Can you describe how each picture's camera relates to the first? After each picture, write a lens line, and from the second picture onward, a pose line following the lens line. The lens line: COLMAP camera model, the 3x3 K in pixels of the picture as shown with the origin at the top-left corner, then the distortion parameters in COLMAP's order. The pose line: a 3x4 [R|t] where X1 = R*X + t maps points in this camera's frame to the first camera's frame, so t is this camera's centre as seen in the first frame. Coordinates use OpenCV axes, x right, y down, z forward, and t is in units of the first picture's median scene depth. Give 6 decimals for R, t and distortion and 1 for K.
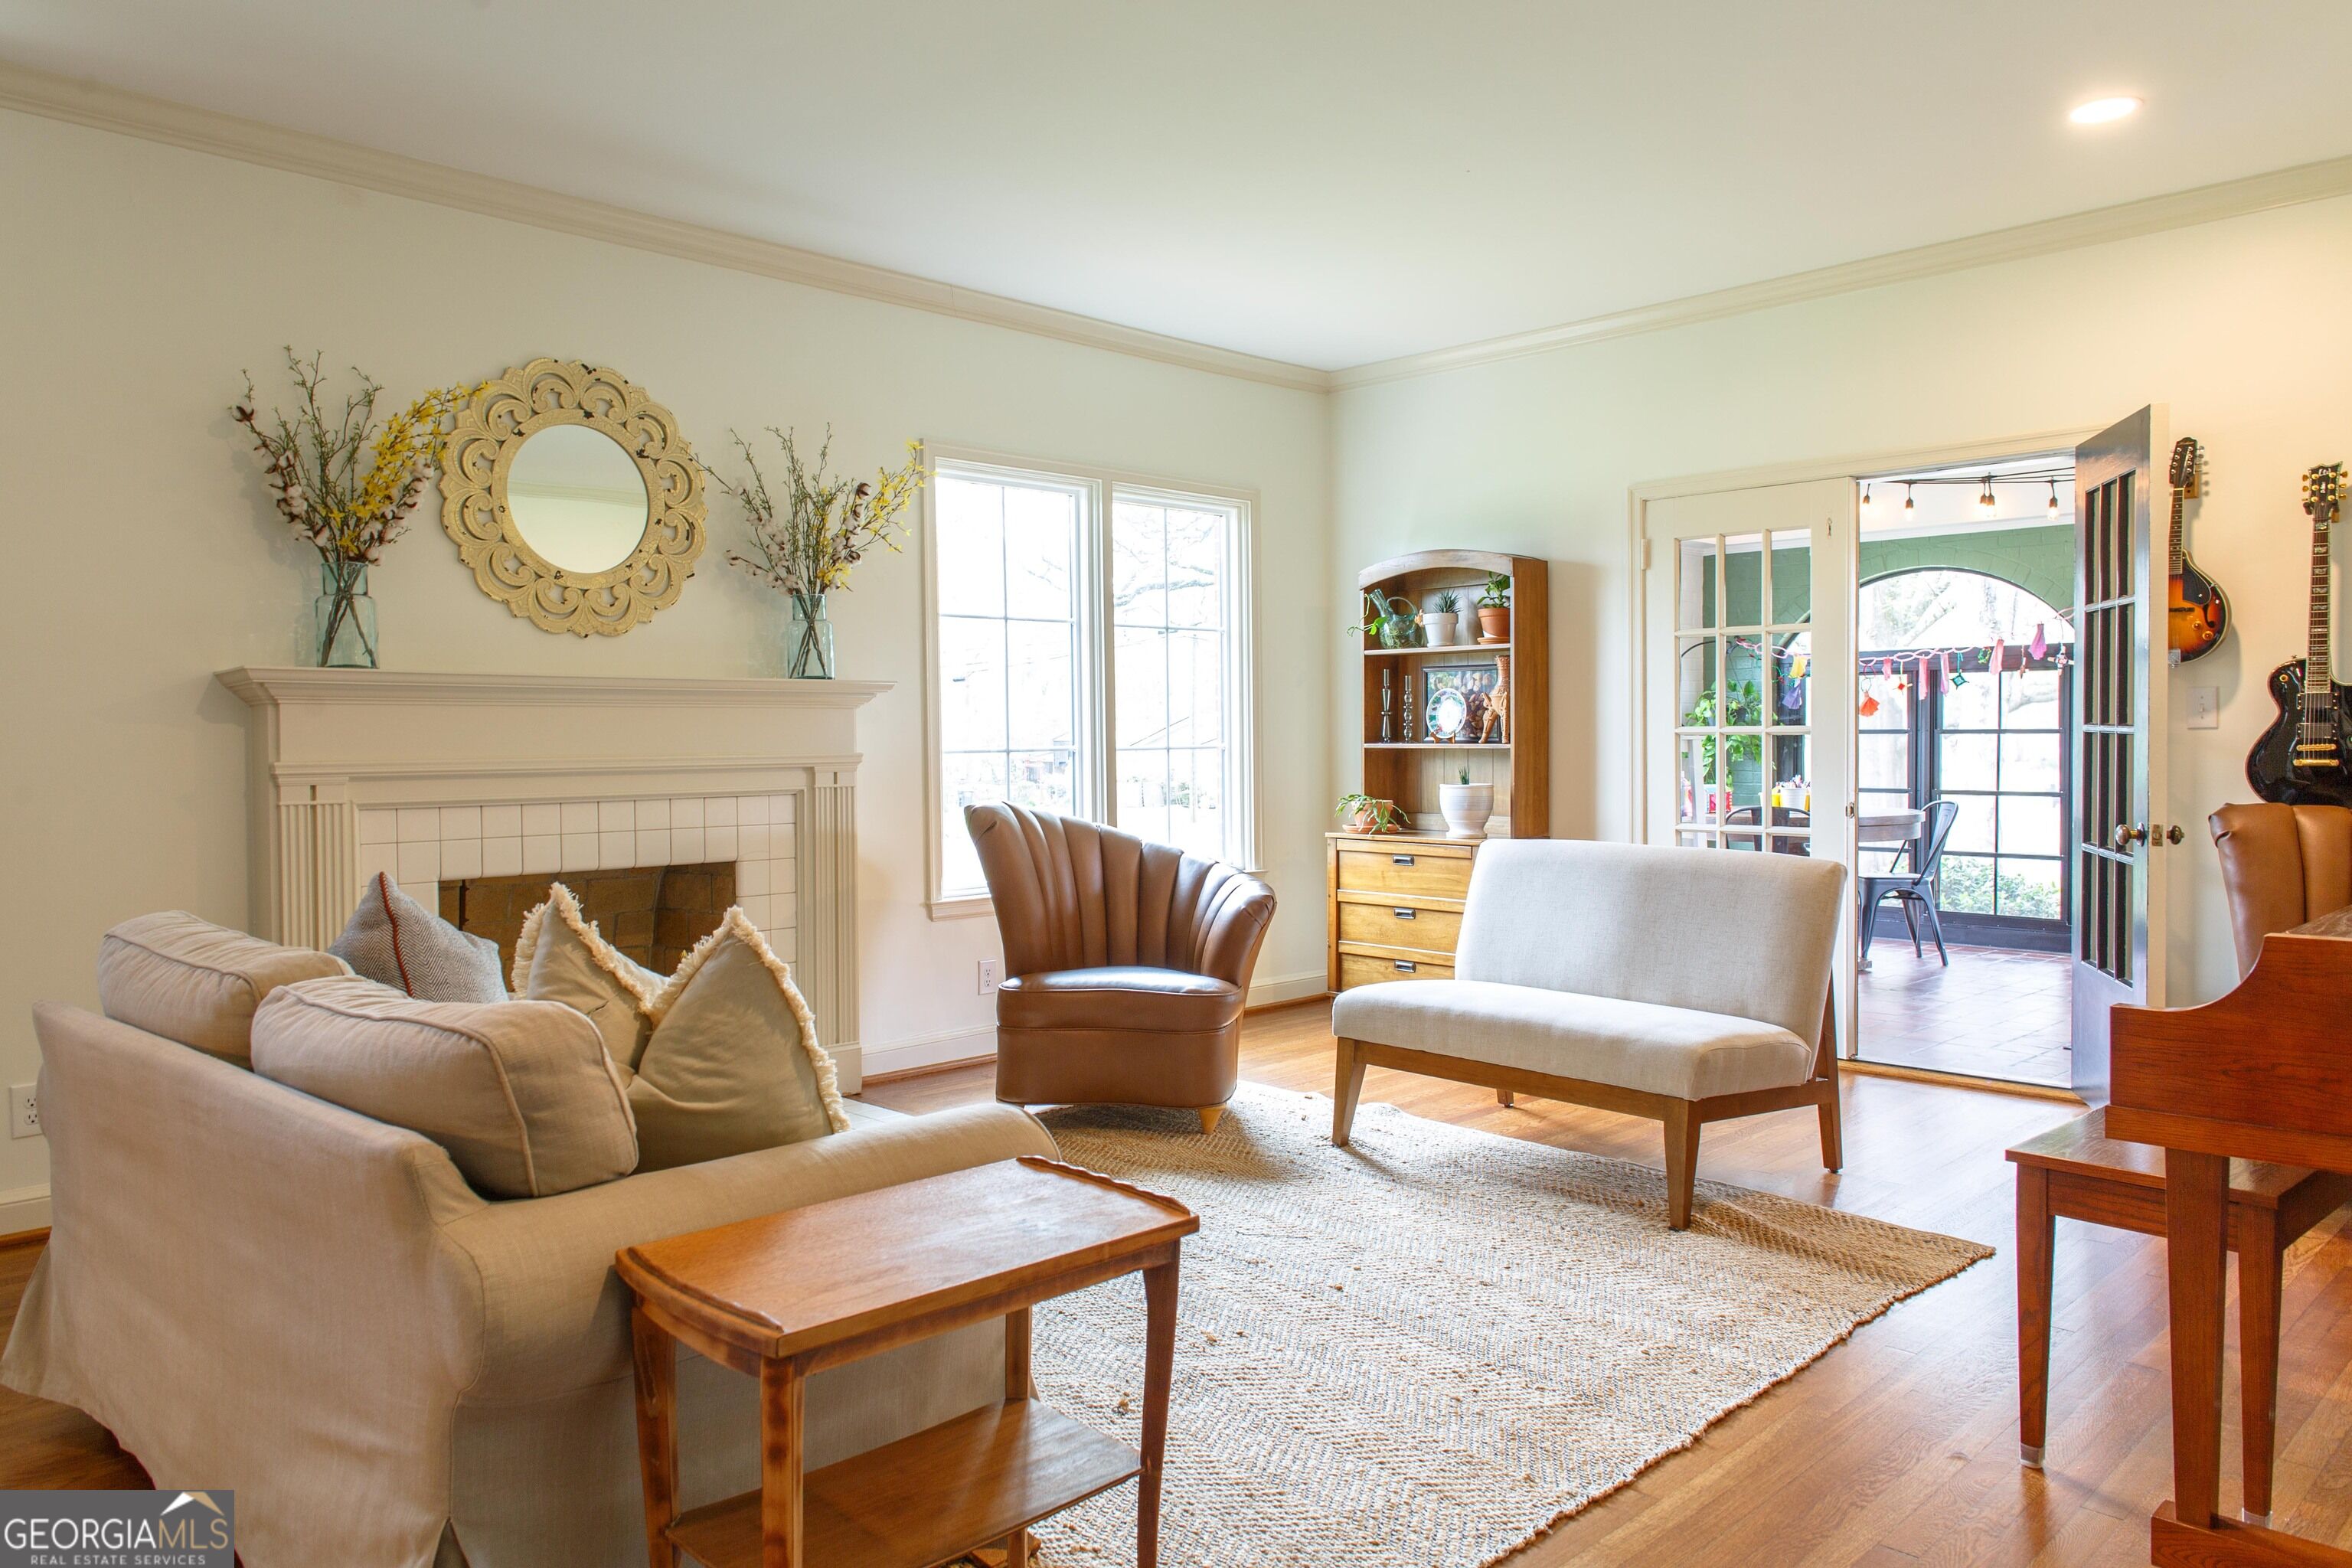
lens RADIAL K [[1629.6, 0, 1174.5], [0, 1629.6, 782.8], [0, 0, 1]] dist [0.001983, -0.000254]
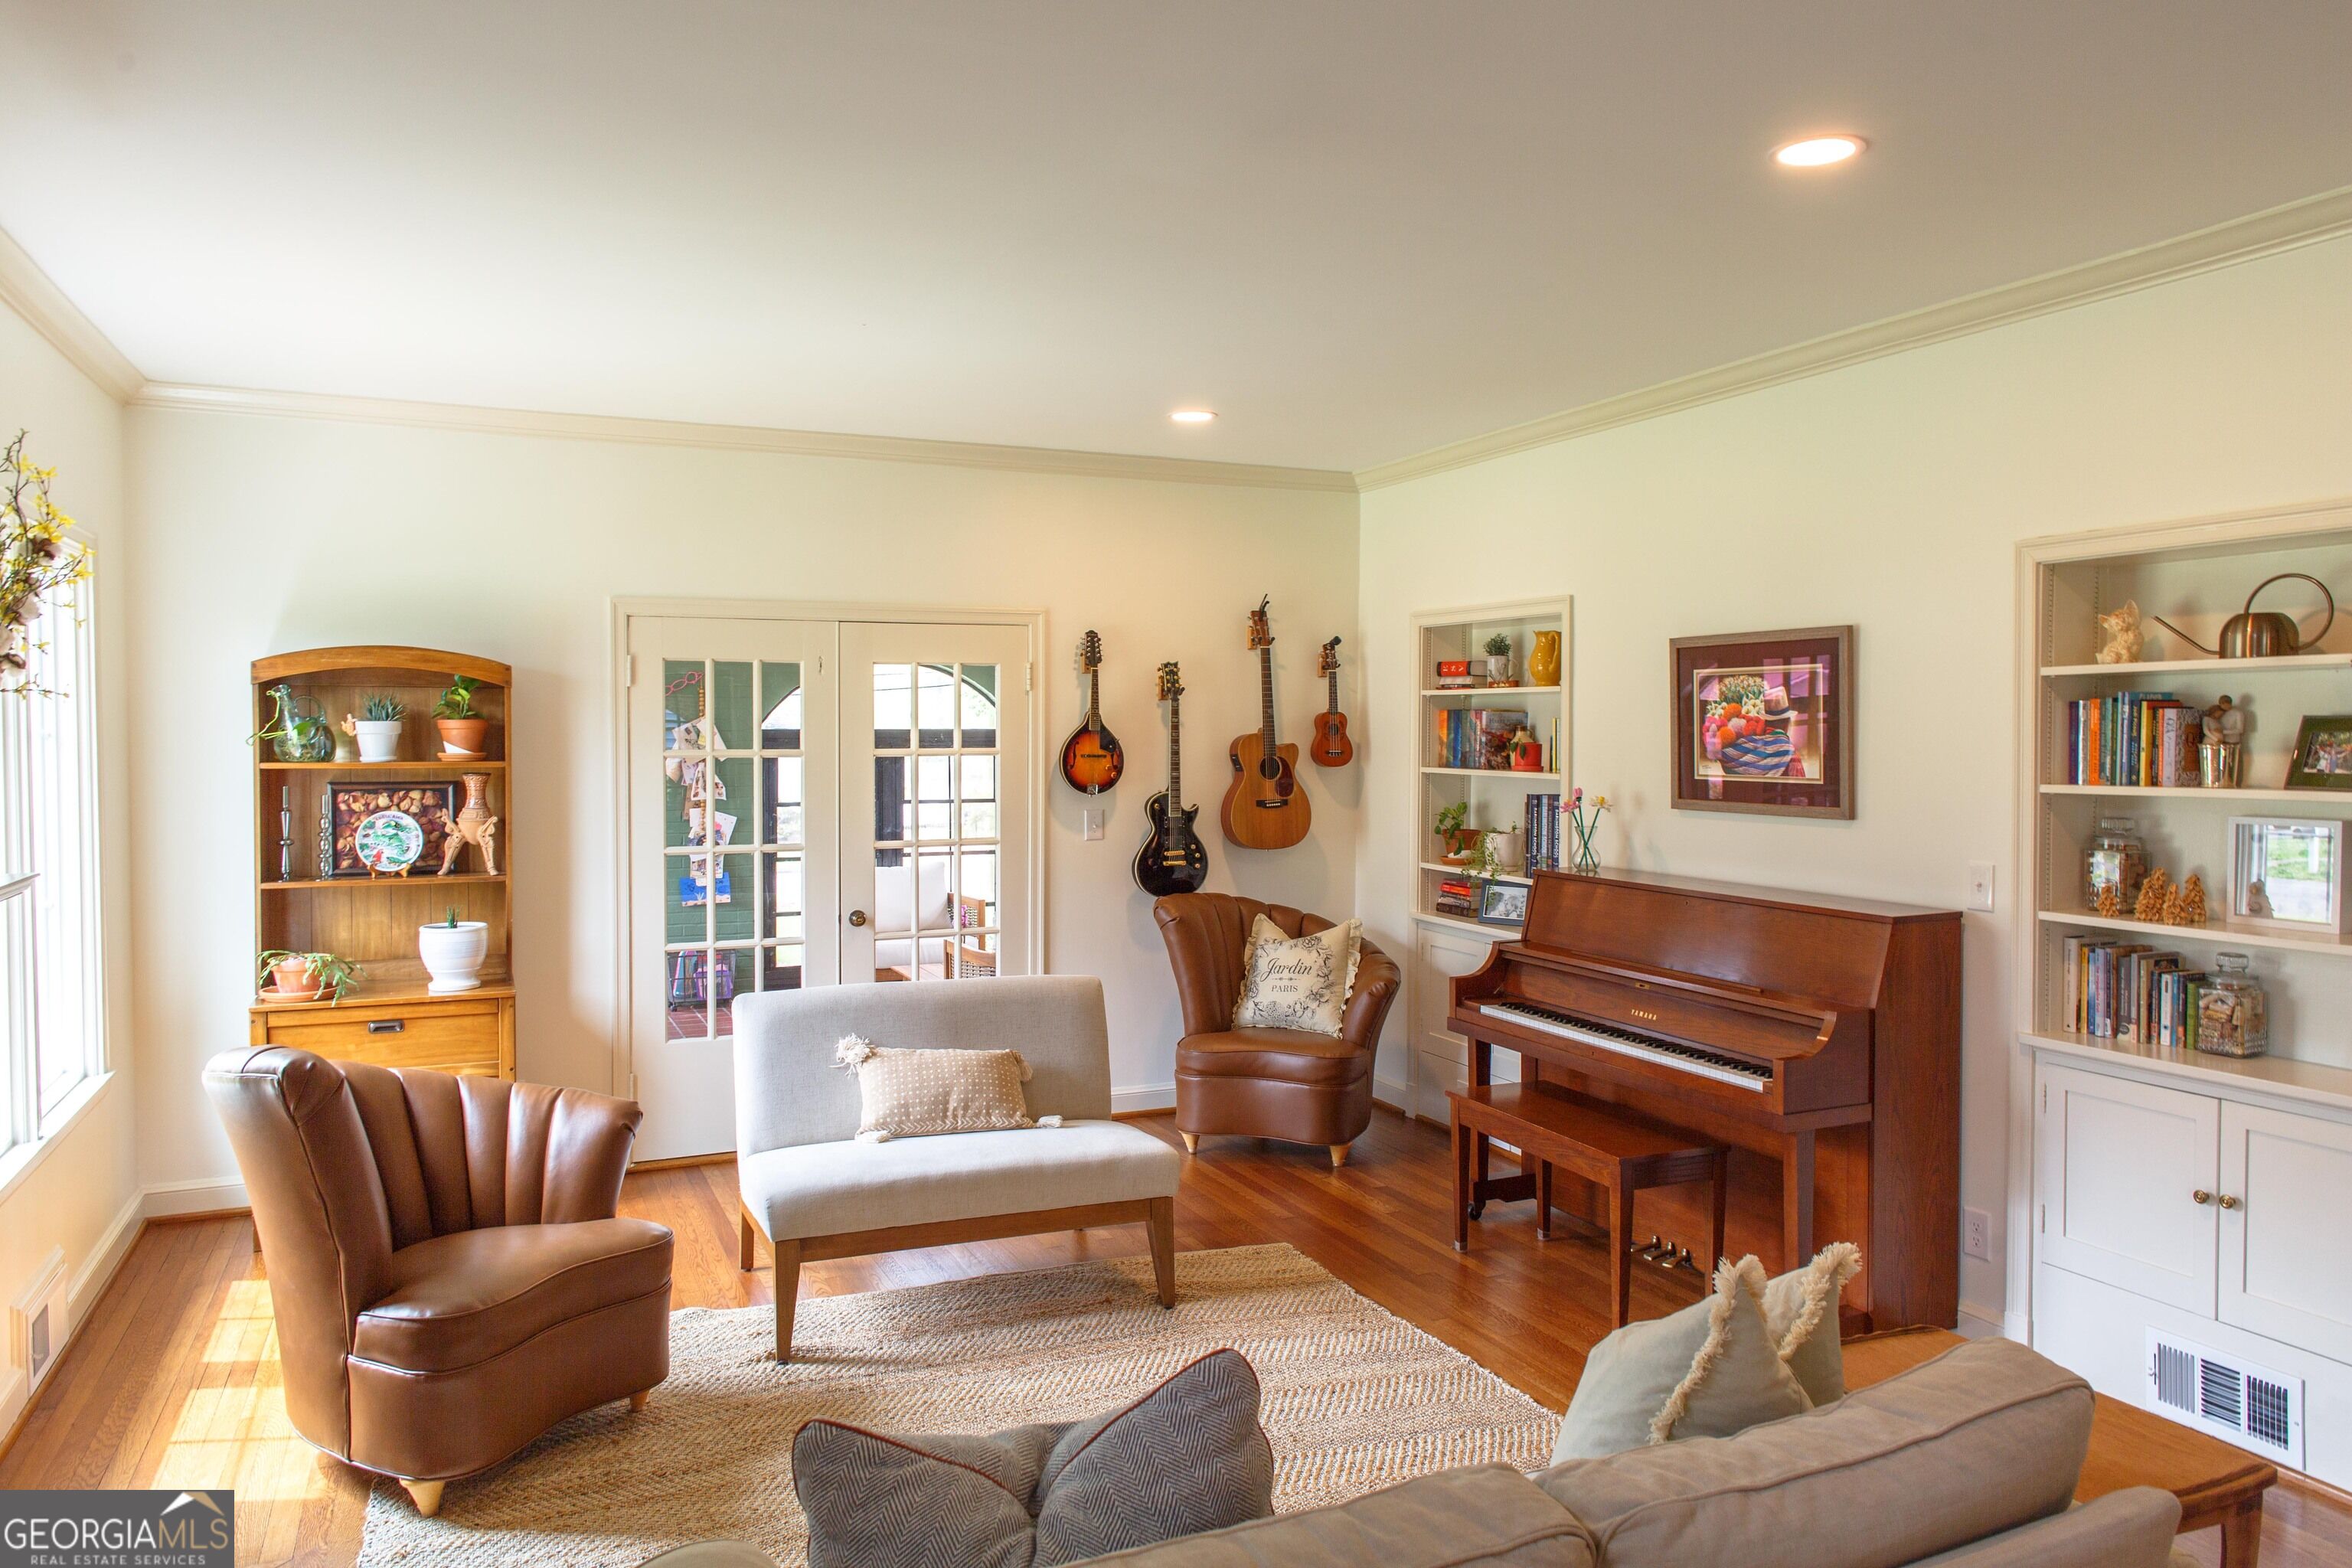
lens RADIAL K [[1603.6, 0, 1176.0], [0, 1603.6, 784.0], [0, 0, 1]] dist [0.008029, 0.000636]
pose [[0.345587, -0.024886, 0.938056, -0.641510], [0.025835, 0.999522, 0.016999, -0.105145], [-0.938031, 0.018360, 0.346065, 0.475394]]
